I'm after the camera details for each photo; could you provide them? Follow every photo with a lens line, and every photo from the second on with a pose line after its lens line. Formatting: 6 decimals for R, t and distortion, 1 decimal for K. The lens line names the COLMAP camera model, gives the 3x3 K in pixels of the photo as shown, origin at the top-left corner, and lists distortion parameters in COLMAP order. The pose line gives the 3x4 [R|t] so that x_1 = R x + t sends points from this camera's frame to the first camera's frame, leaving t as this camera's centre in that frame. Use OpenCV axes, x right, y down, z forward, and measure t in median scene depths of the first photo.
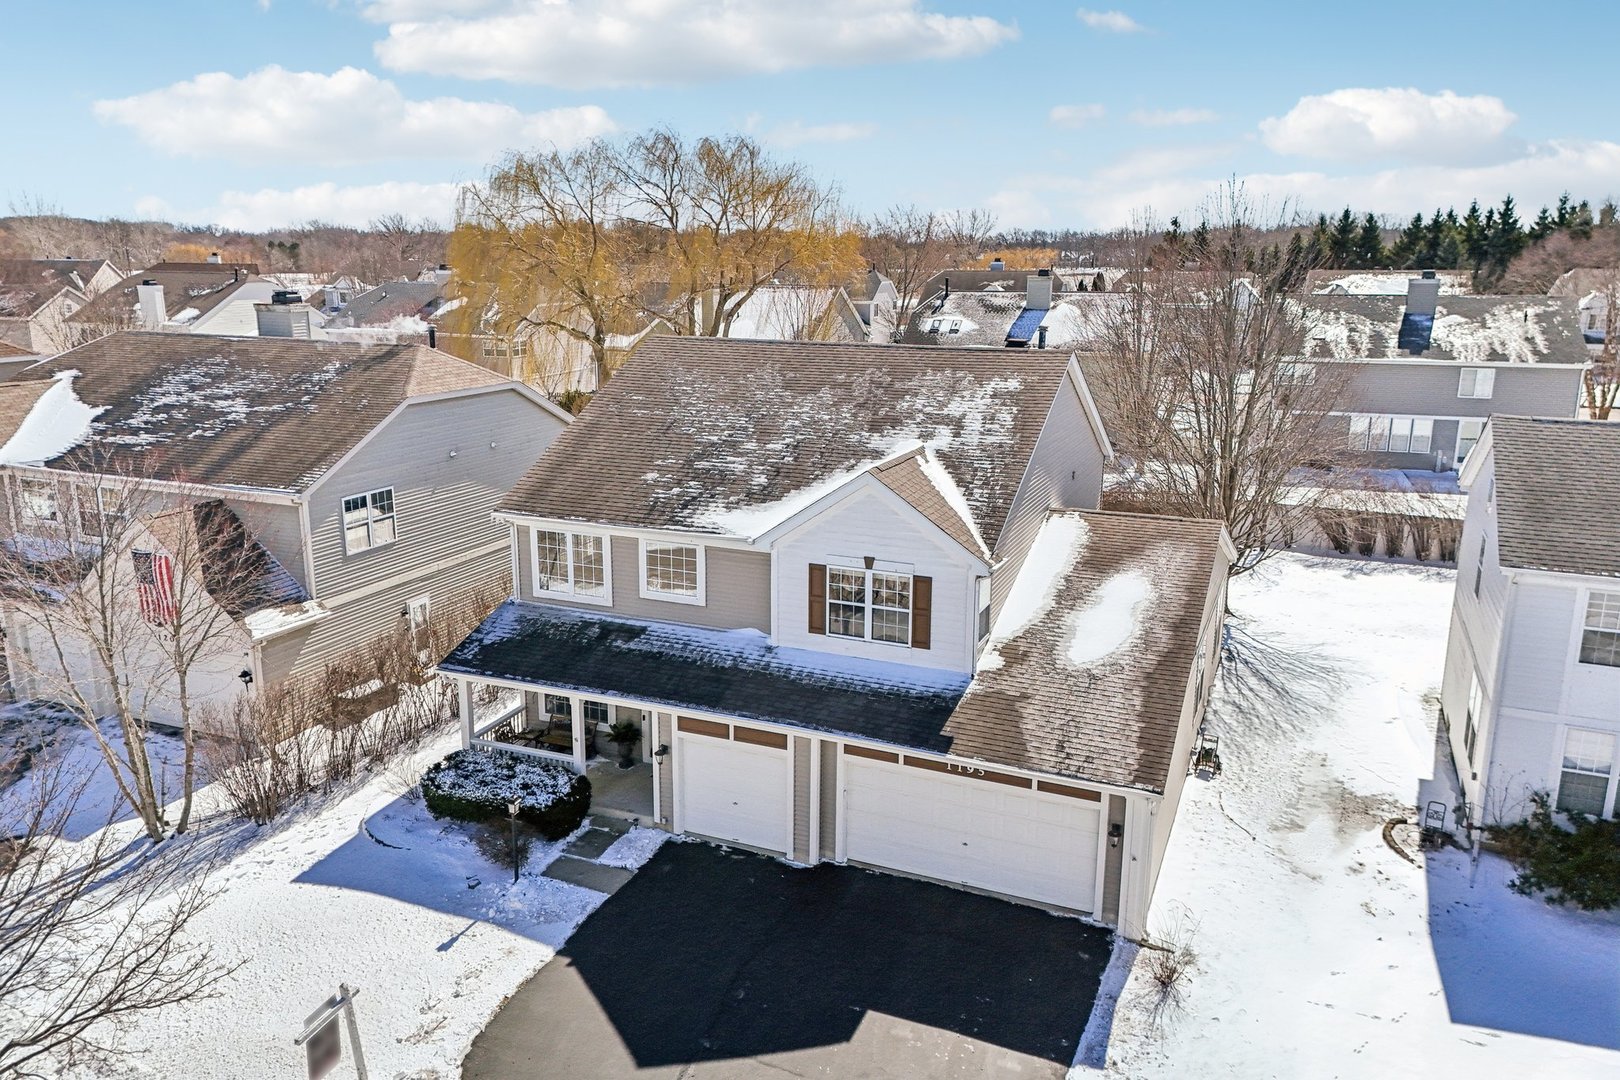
lens RADIAL K [[1186.0, 0, 803.4], [0, 1186.0, 527.5], [0, 0, 1]] dist [0.110982, -0.136052]
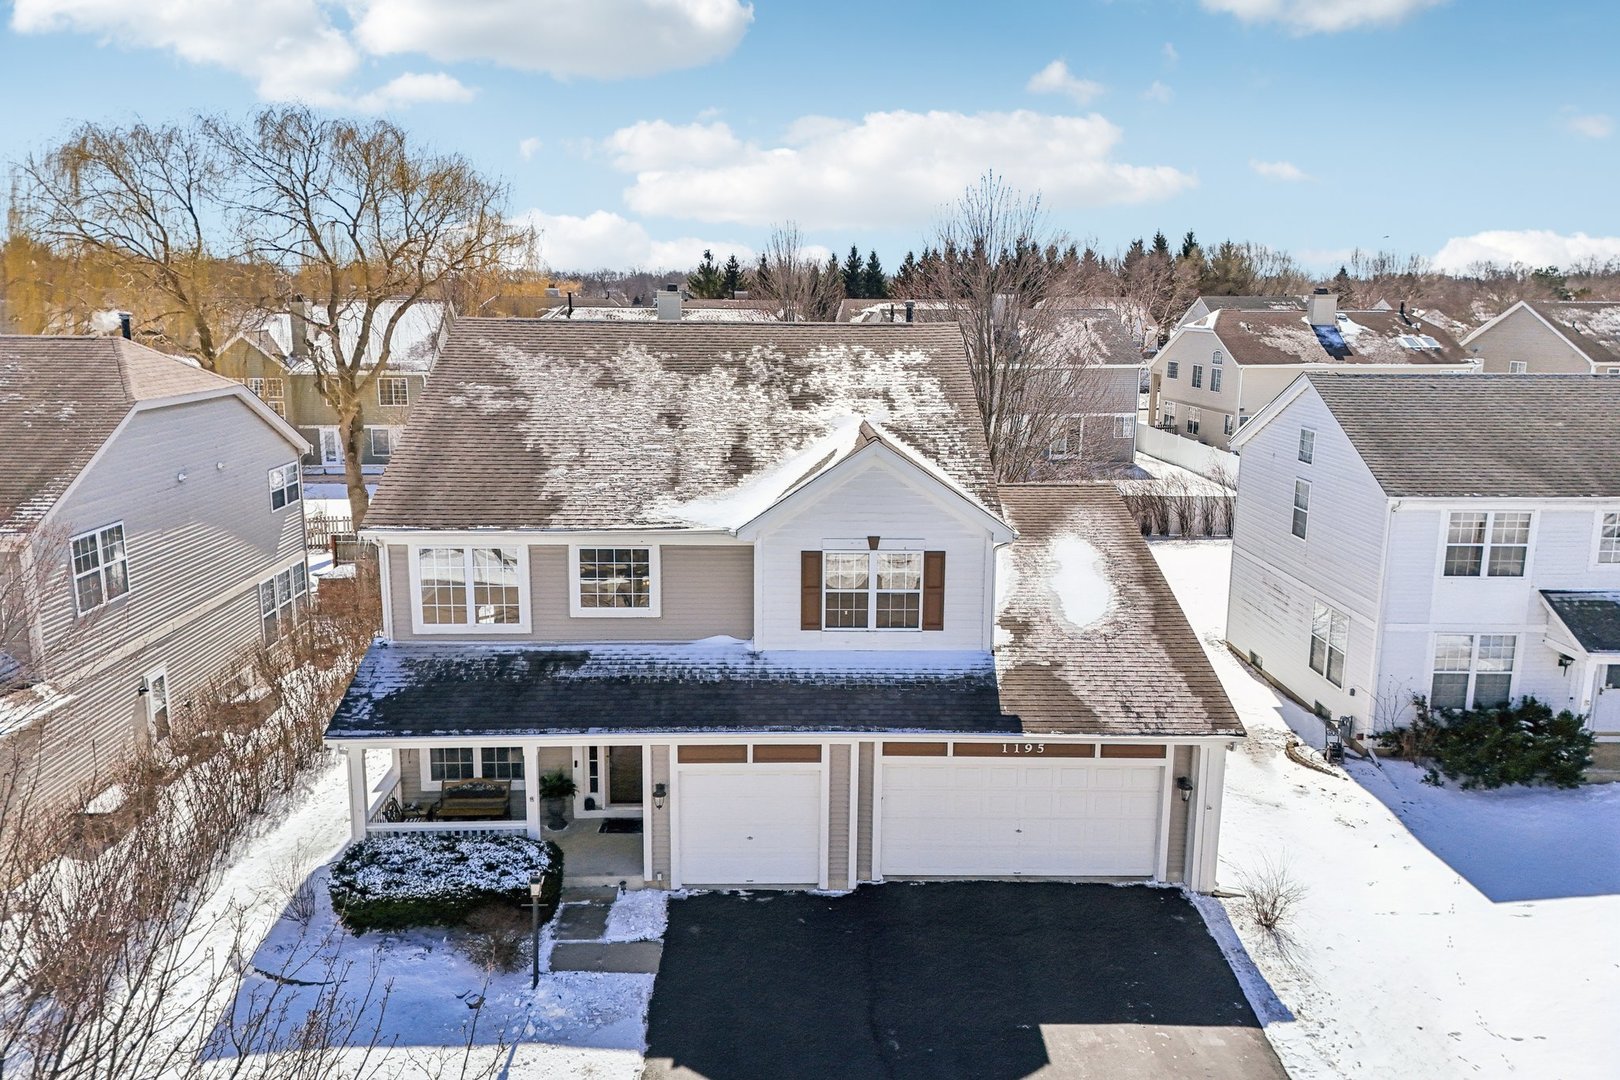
lens RADIAL K [[1186.0, 0, 803.4], [0, 1186.0, 527.5], [0, 0, 1]] dist [0.110982, -0.136052]
pose [[0.910022, -0.078032, 0.407149, -0.347625], [0.091572, 0.995702, -0.013843, 0.024844], [-0.404319, 0.049881, 0.913257, 0.188124]]
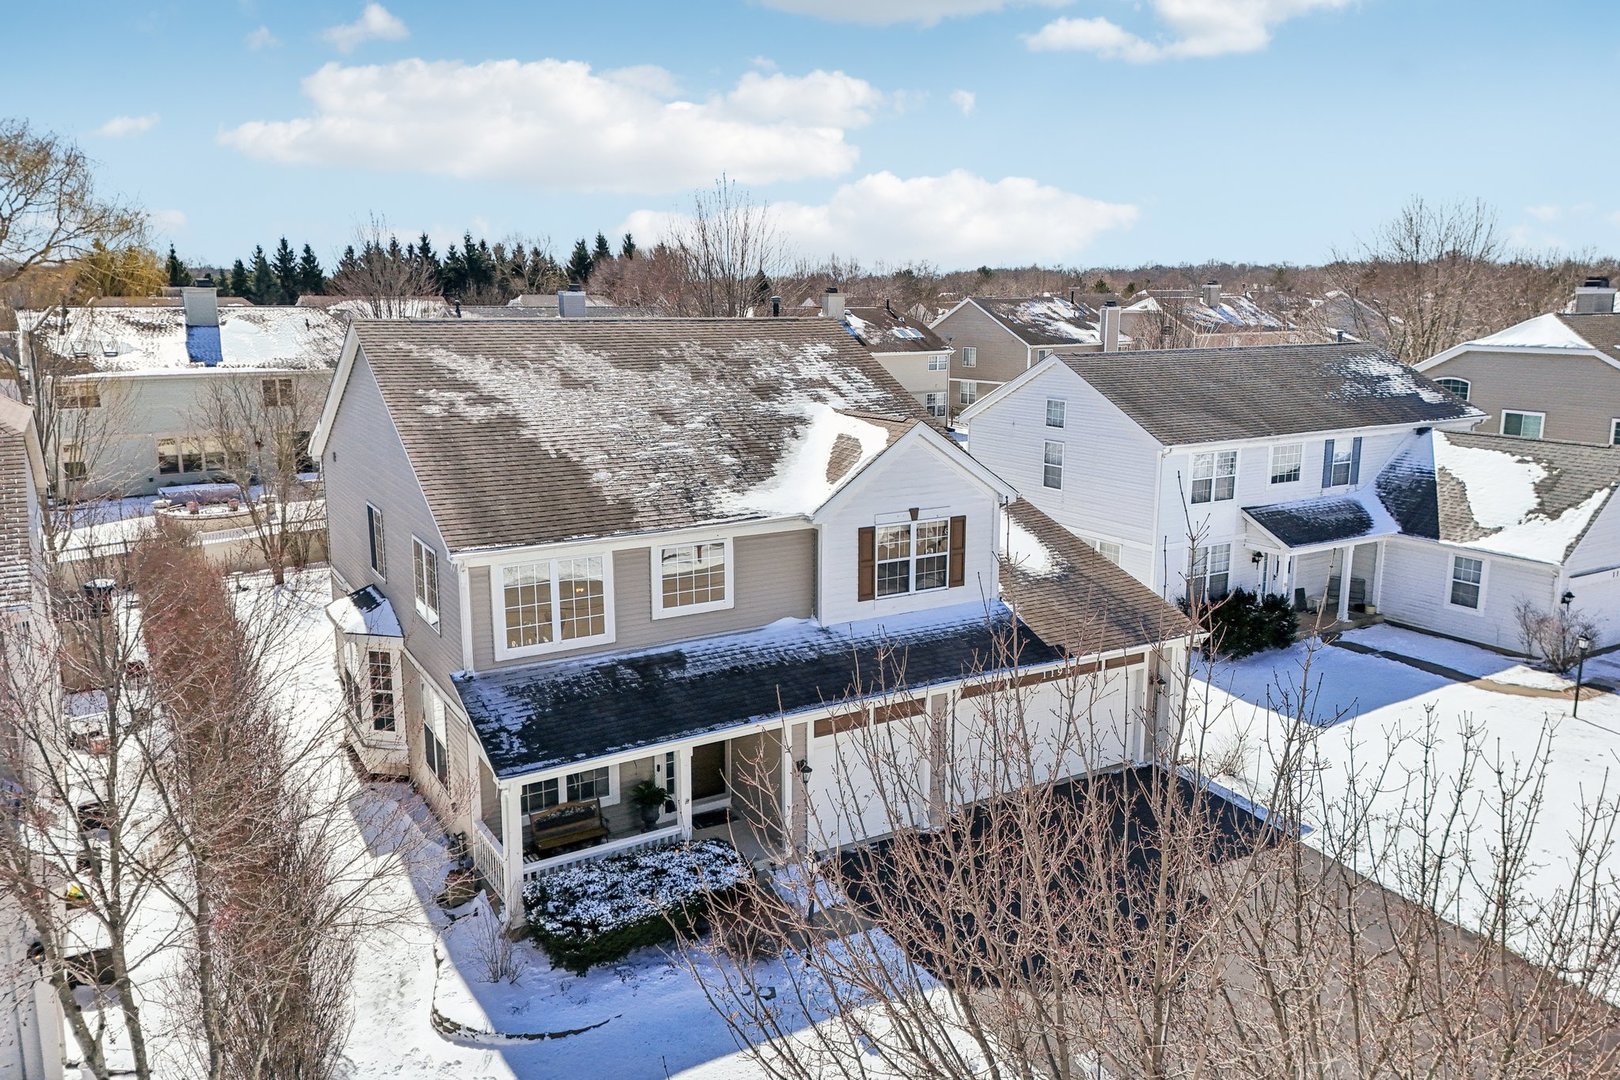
lens RADIAL K [[1186.0, 0, 803.4], [0, 1186.0, 527.5], [0, 0, 1]] dist [0.110982, -0.136052]
pose [[0.590975, -0.160290, 0.790605, -0.765170], [0.187337, 0.980536, 0.058763, -0.034080], [-0.784636, 0.113382, 0.609500, 0.446884]]
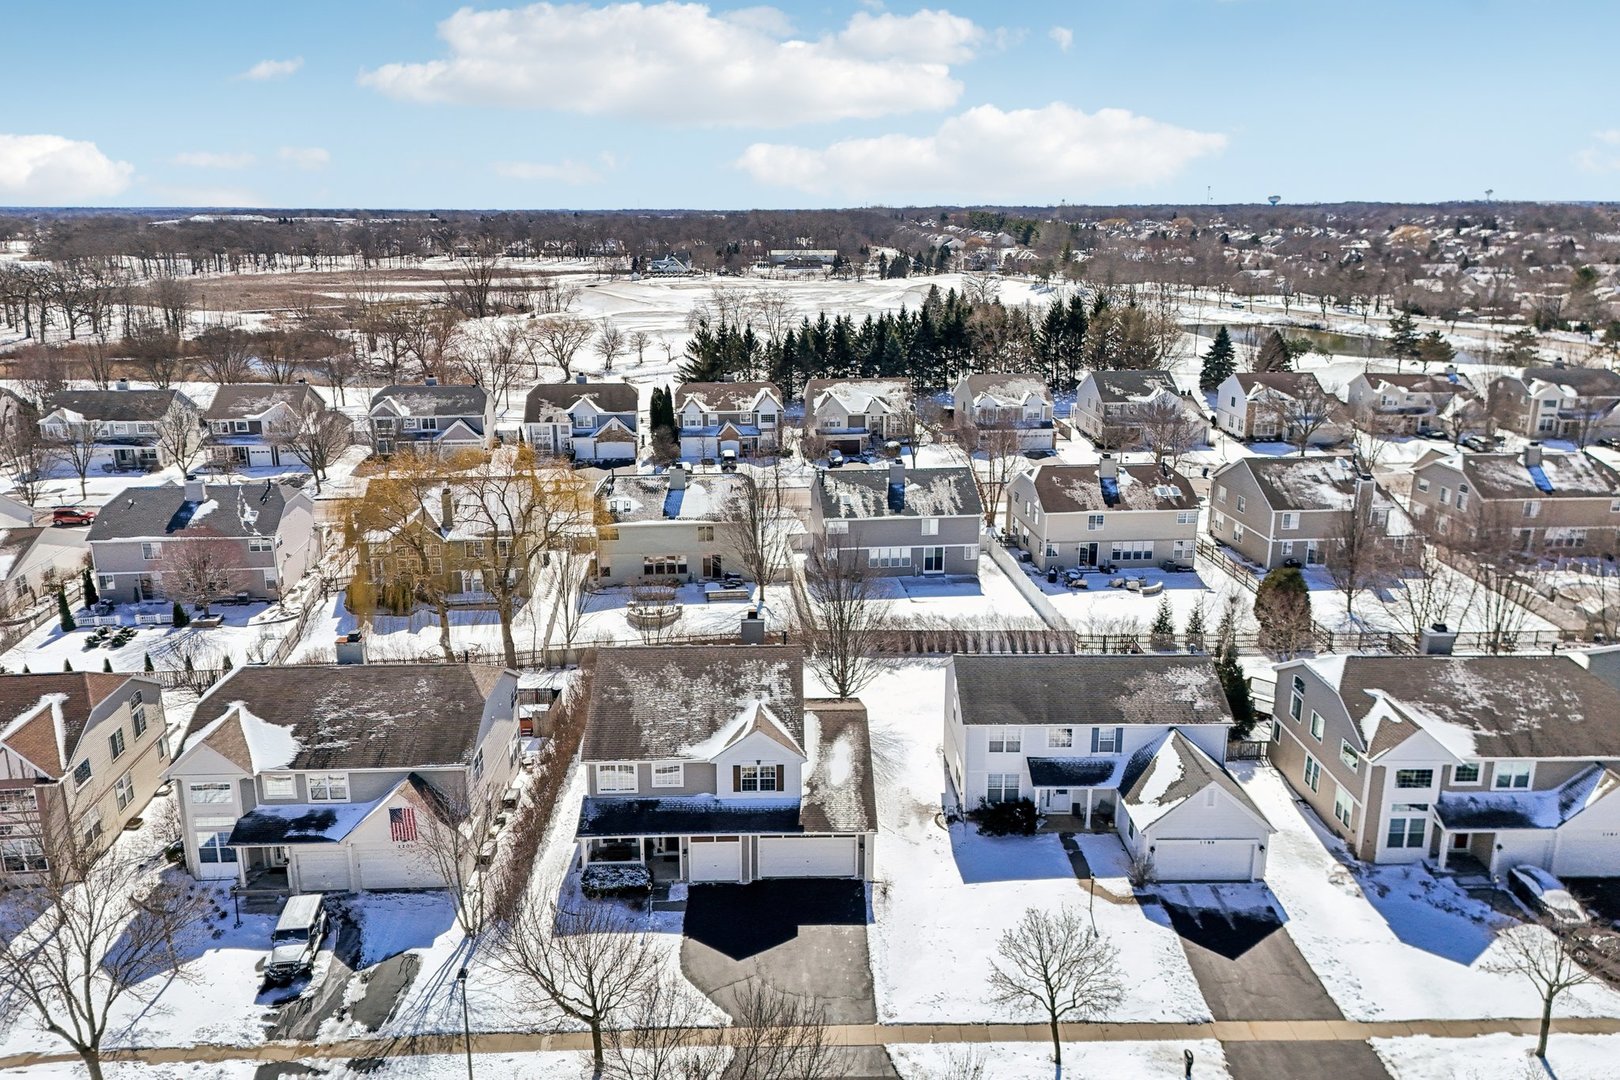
lens RADIAL K [[1202.9, 0, 810.0], [0, 1202.9, 540.0], [0, 0, 1]] dist [0.119325, -0.146067]
pose [[0.907683, -0.115170, 0.403544, -0.817764], [0.097547, 0.993169, 0.064036, -0.586854], [-0.408162, -0.018760, 0.912717, -1.385287]]
